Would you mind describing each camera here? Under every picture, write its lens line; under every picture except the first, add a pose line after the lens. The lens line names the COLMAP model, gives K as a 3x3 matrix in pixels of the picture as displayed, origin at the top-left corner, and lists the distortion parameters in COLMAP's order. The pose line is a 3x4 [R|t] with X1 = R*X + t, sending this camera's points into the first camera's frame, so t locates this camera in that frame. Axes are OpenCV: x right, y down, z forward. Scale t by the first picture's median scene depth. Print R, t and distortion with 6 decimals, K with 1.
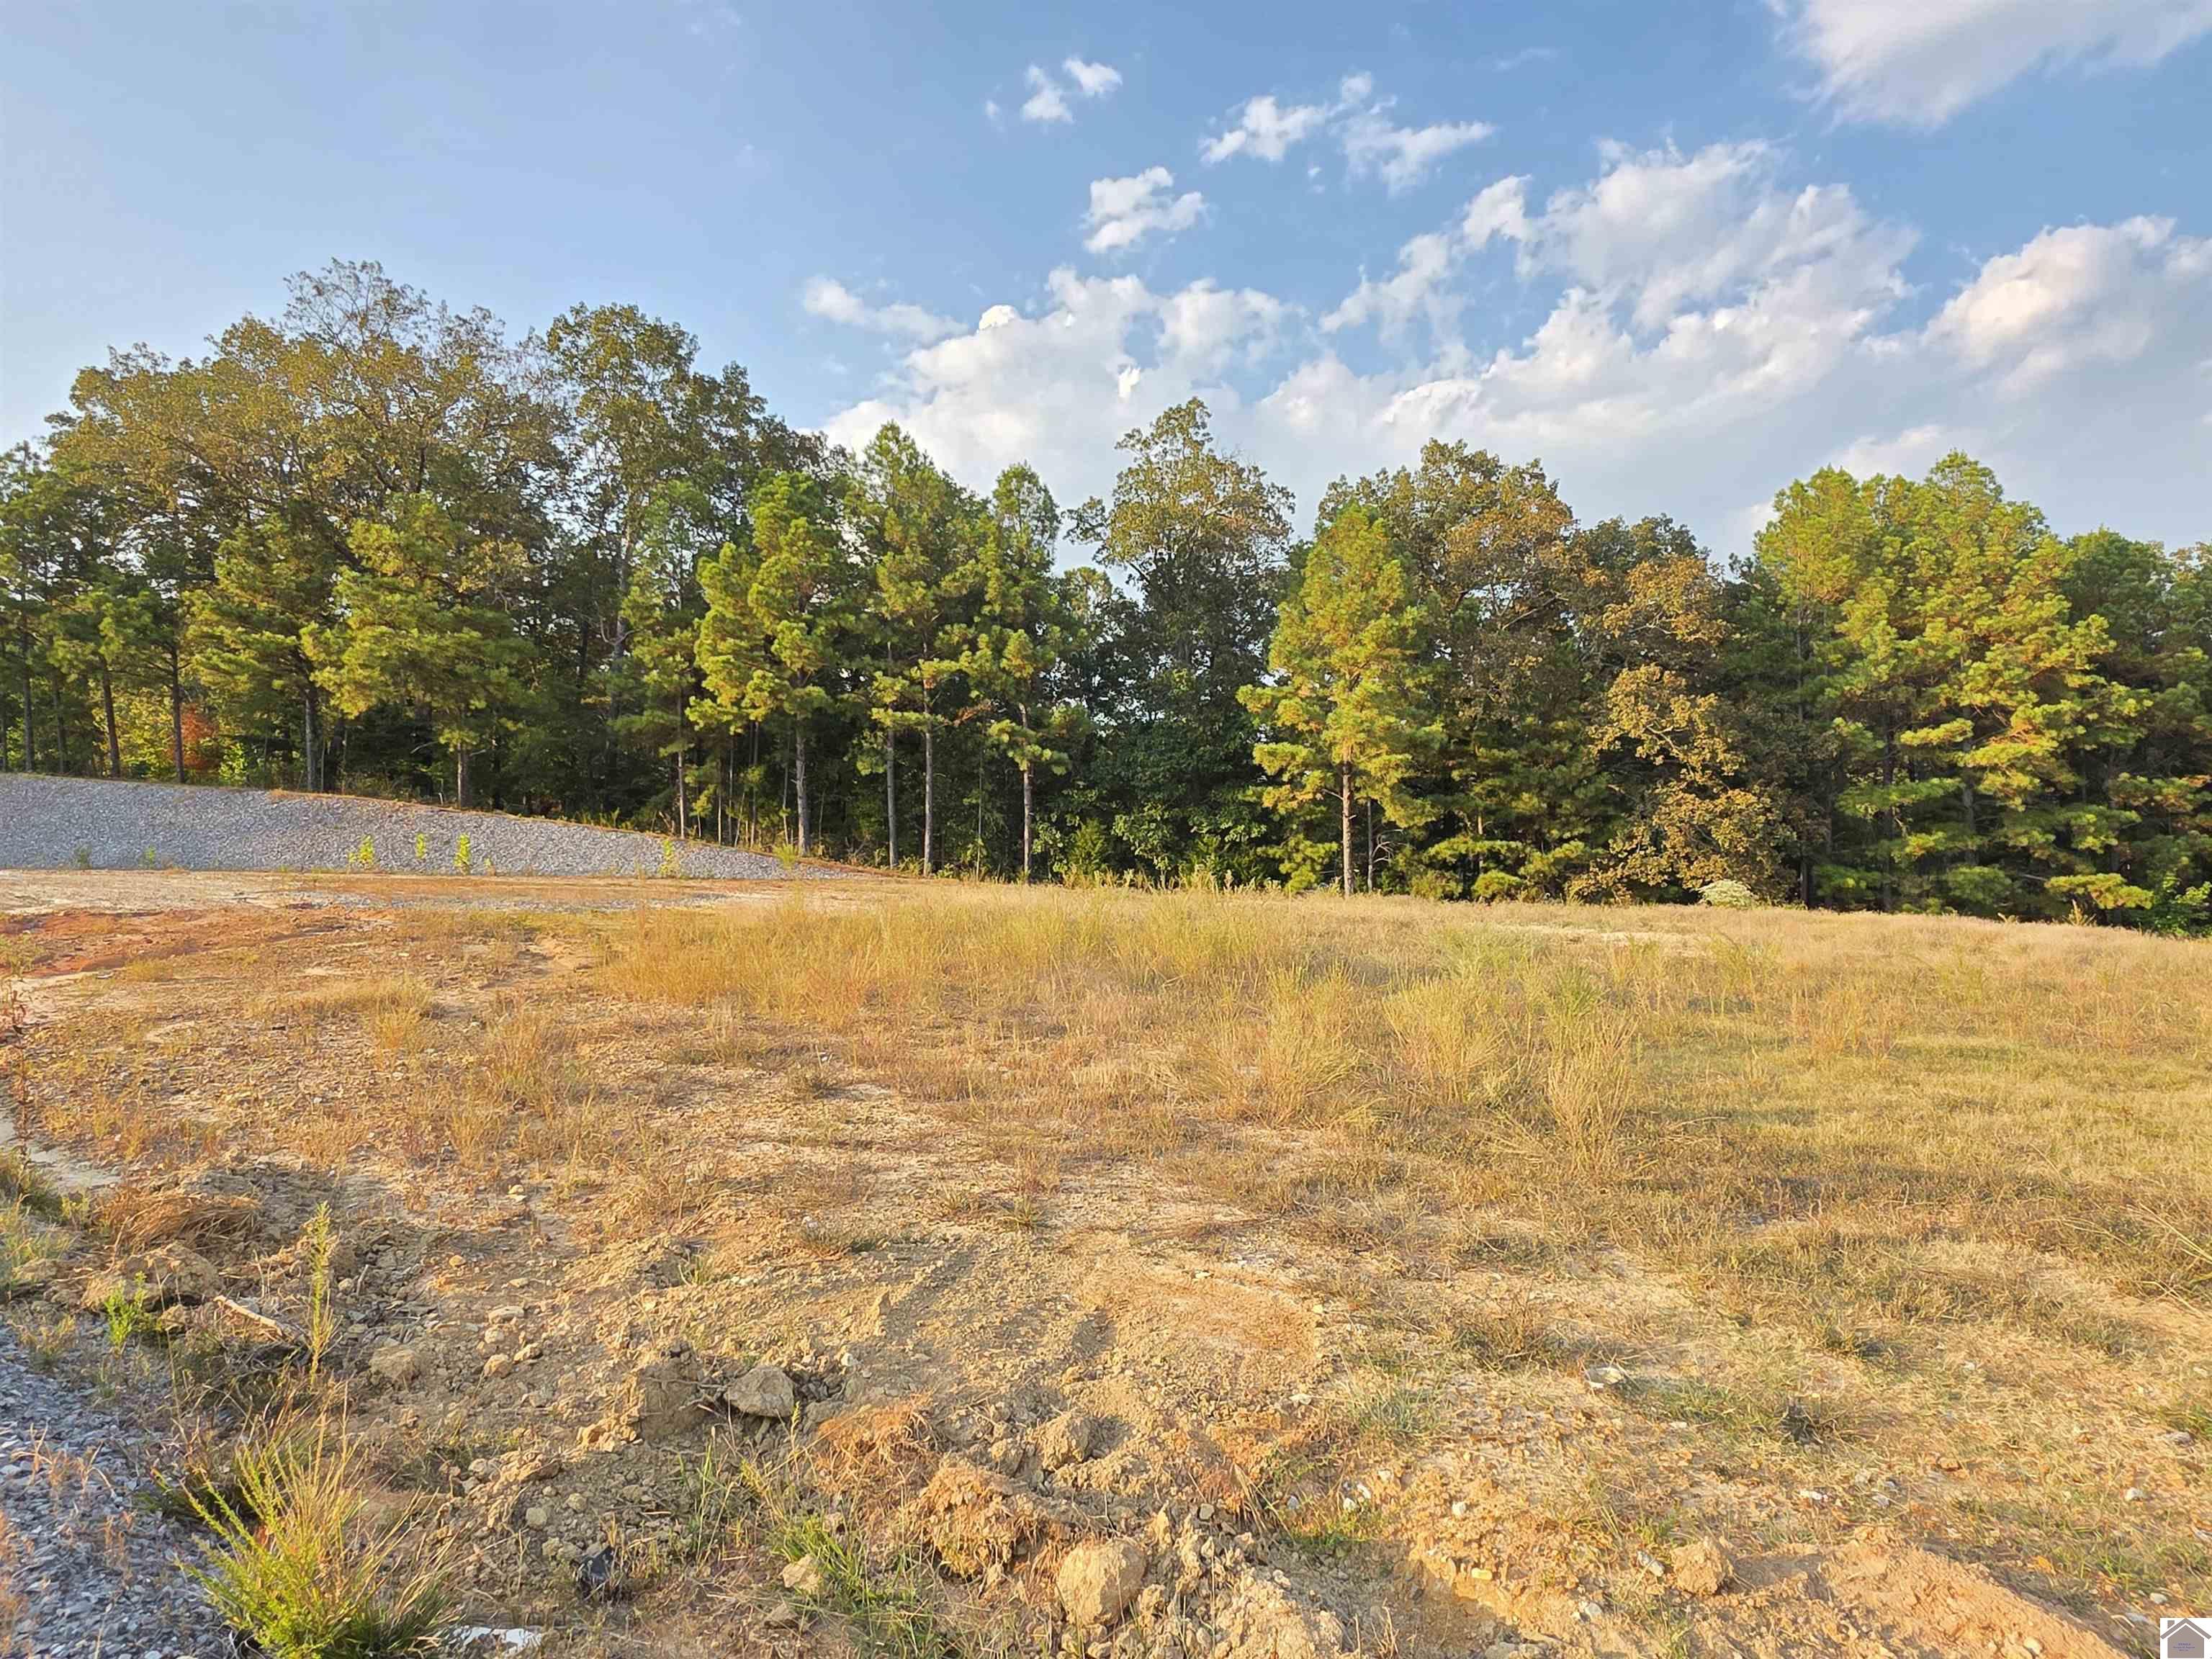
lens RADIAL K [[1290.6, 0, 1102.8], [0, 1290.6, 828.3], [0, 0, 1]] dist [0.006665, -0.004016]
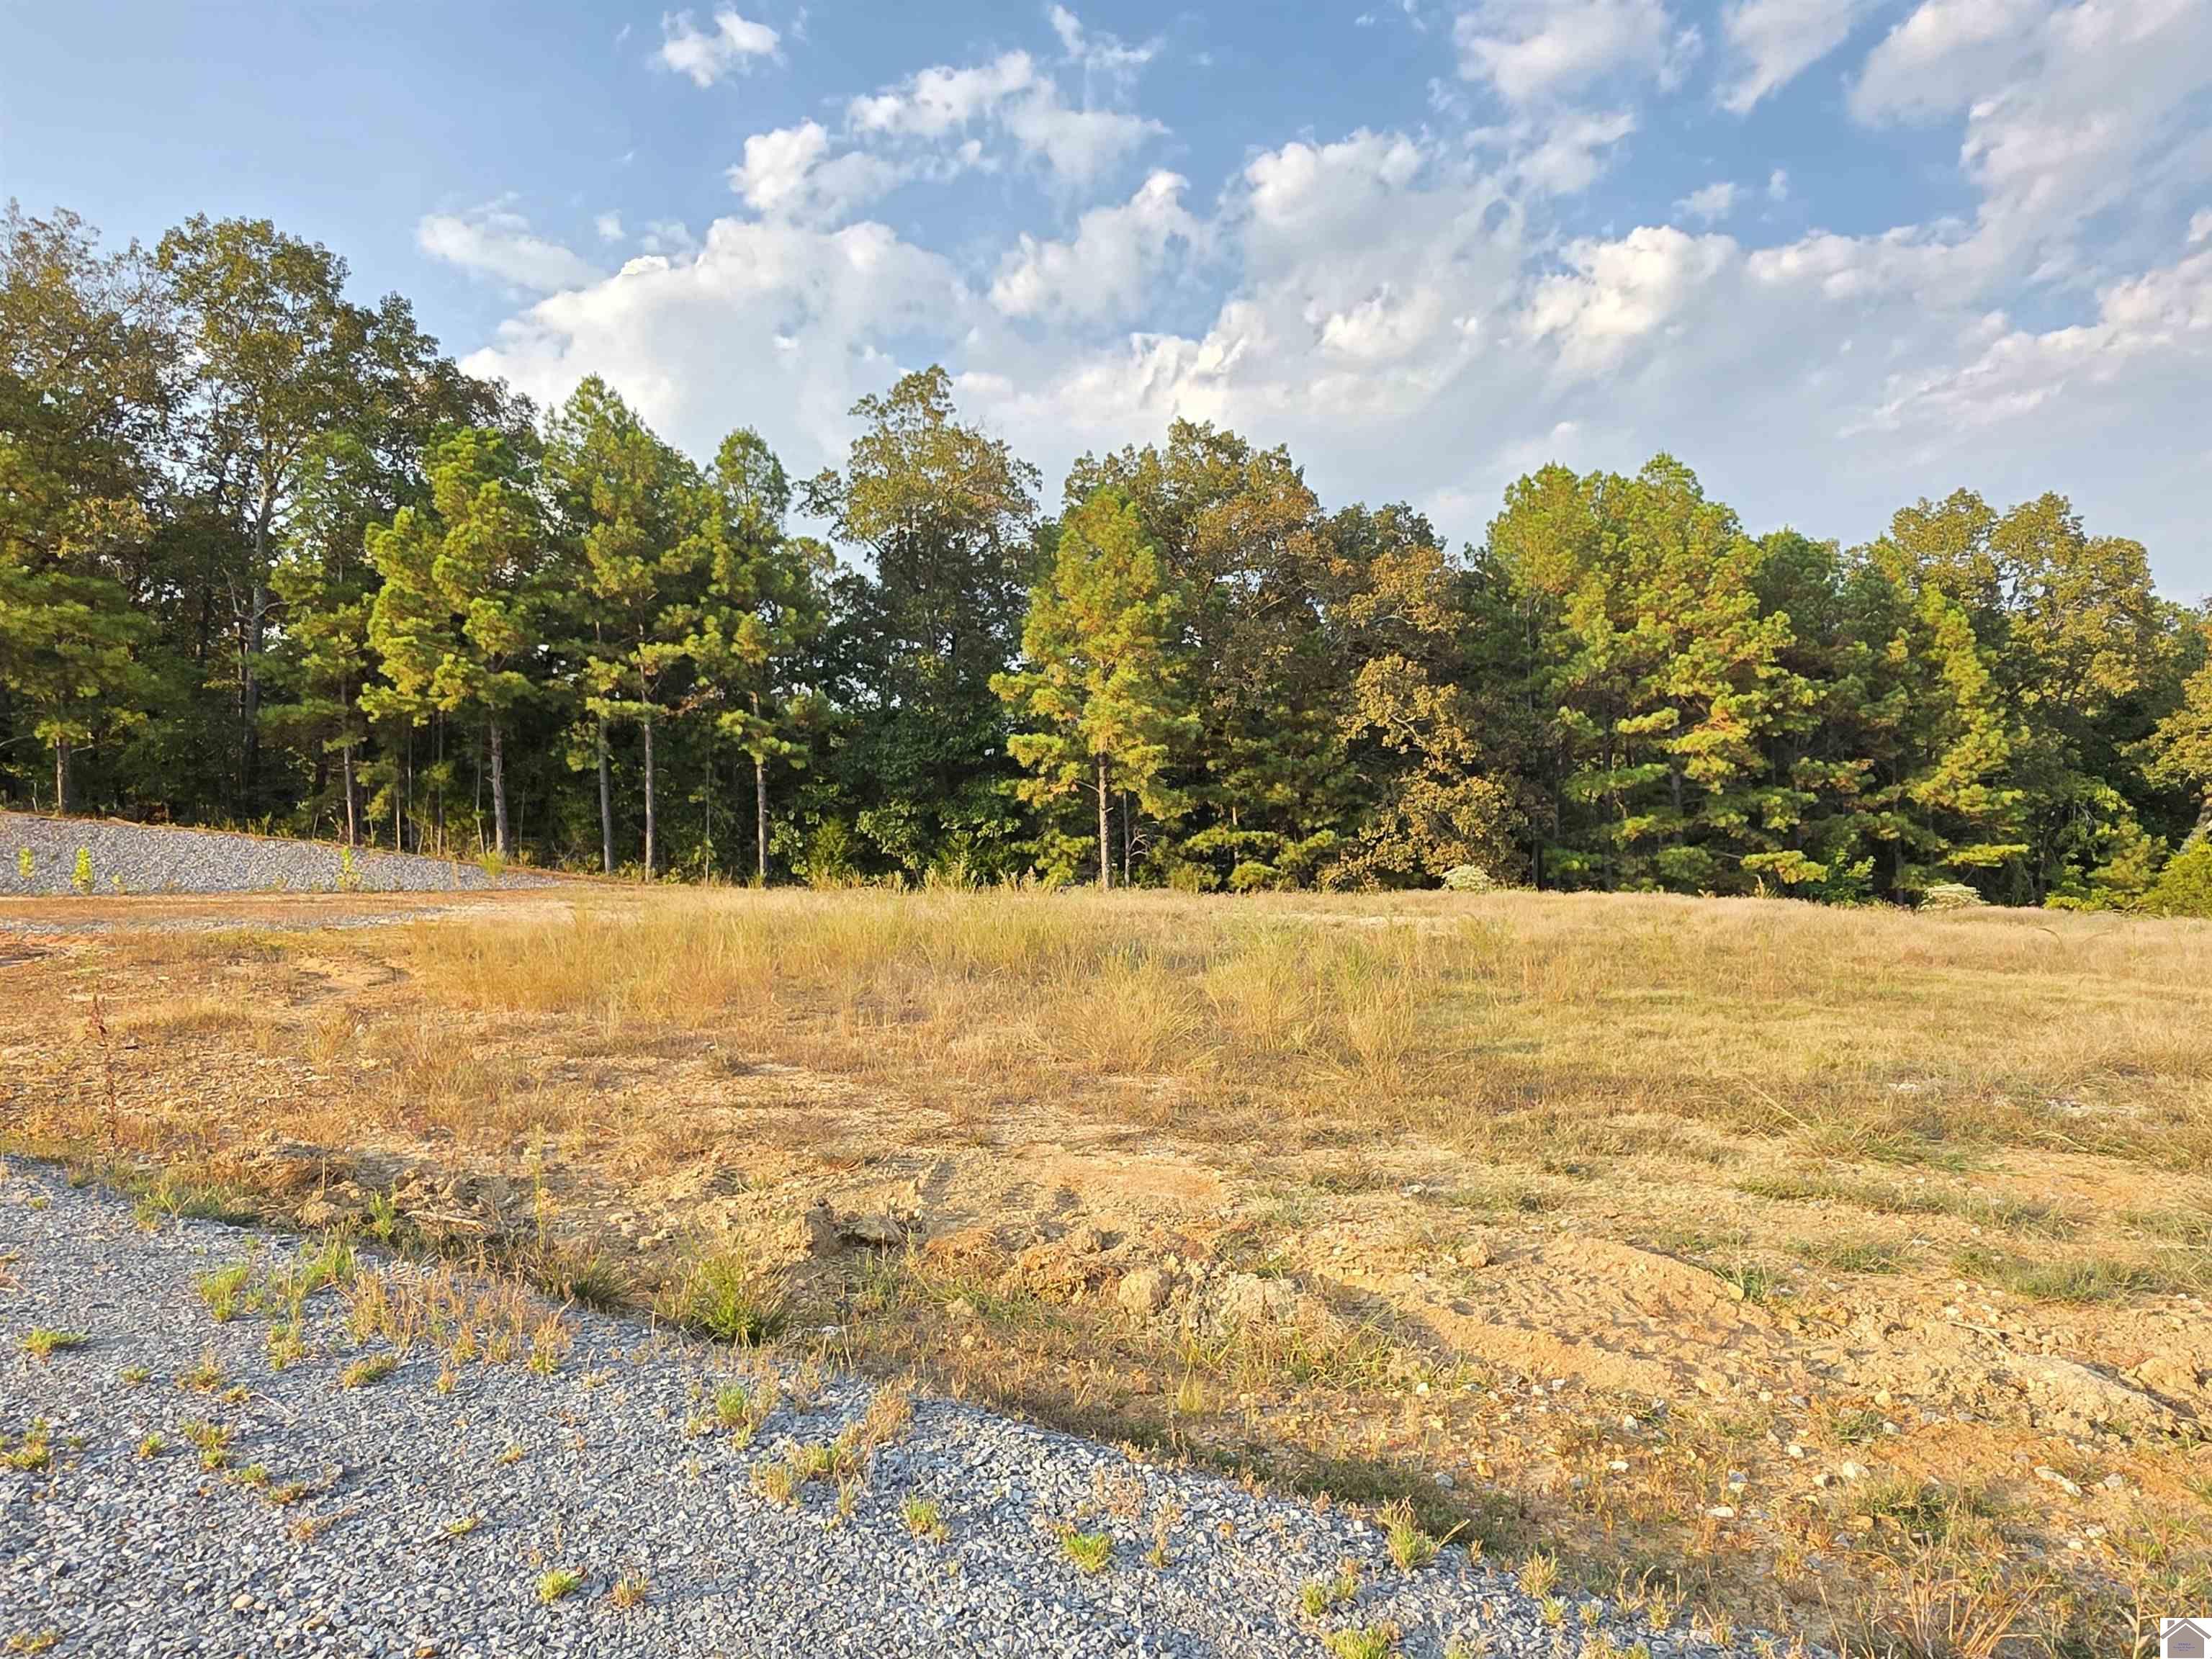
lens RADIAL K [[1423.4, 0, 1117.2], [0, 1423.4, 852.2], [0, 0, 1]] dist [0.006169, 0.001734]
pose [[0.977596, -0.022072, 0.209332, -0.025304], [0.017543, 0.999571, 0.023468, -0.001753], [-0.209760, -0.019270, 0.977563, -0.048261]]
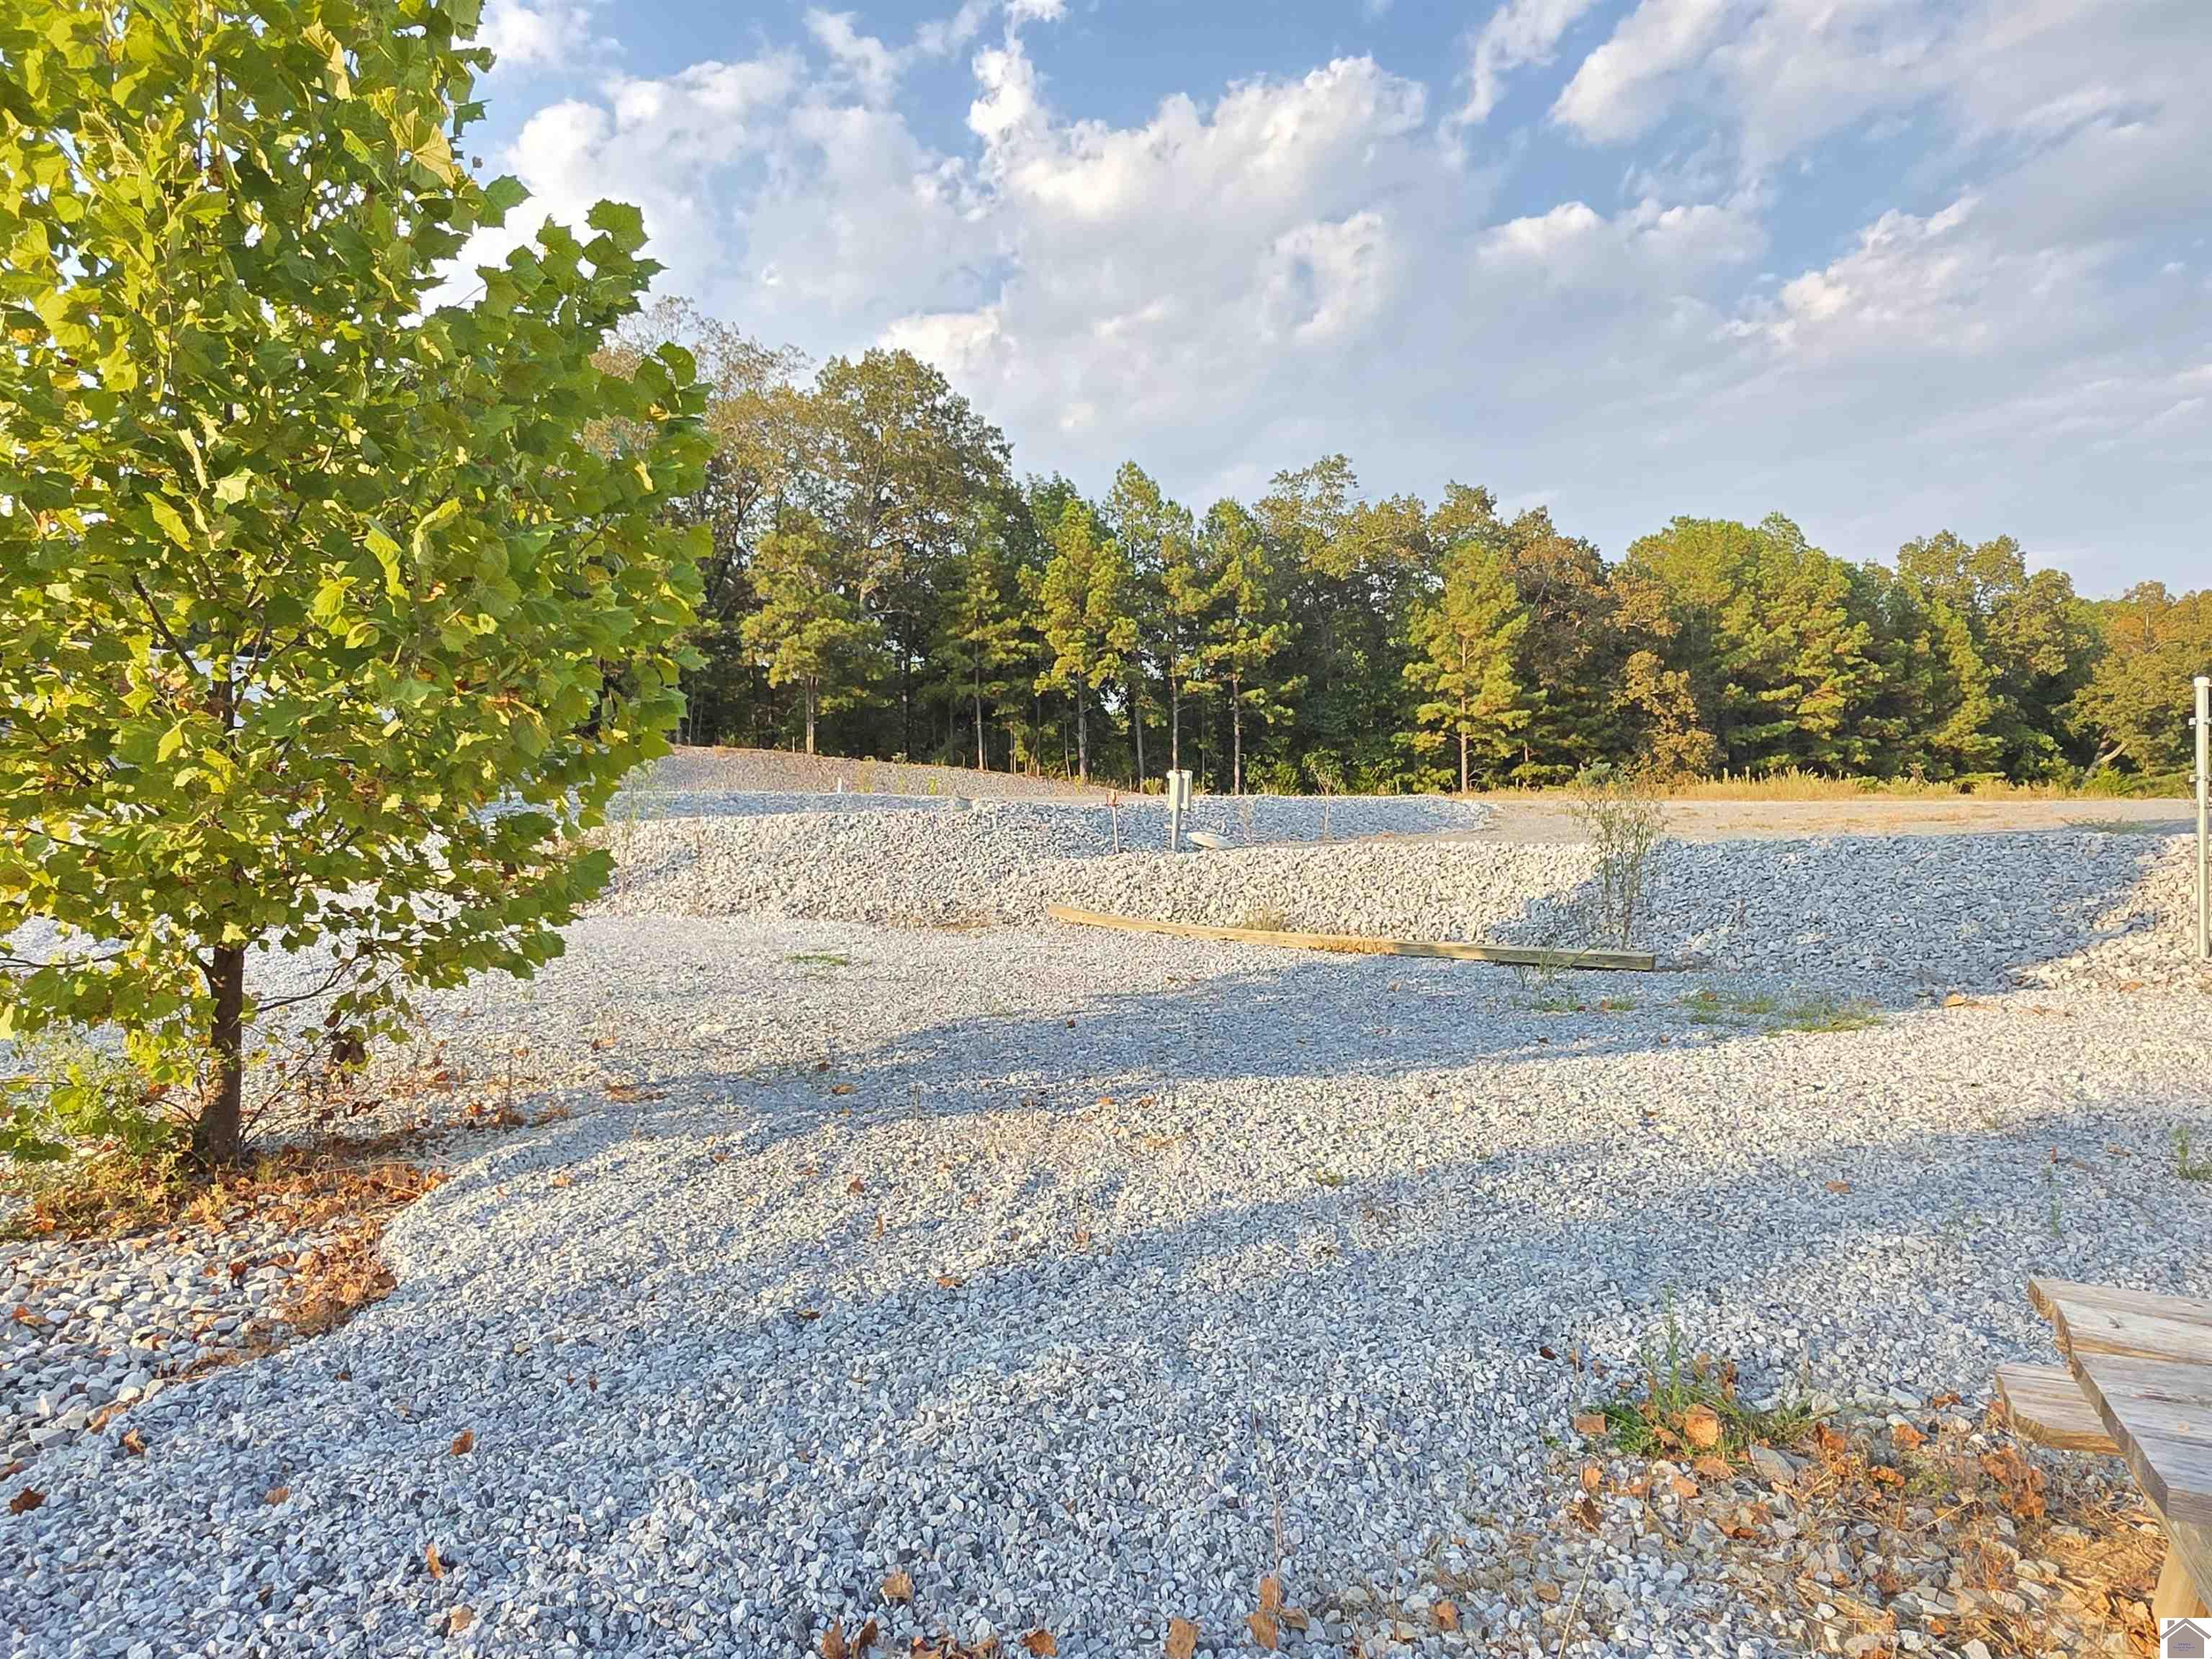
lens RADIAL K [[1426.3, 0, 1122.2], [0, 1426.3, 842.8], [0, 0, 1]] dist [-0.006052, -0.000252]
pose [[0.951510, -0.039357, 0.305089, -0.691350], [0.025174, 0.998418, 0.050285, 0.003373], [-0.306585, -0.040166, 0.950995, -0.450098]]
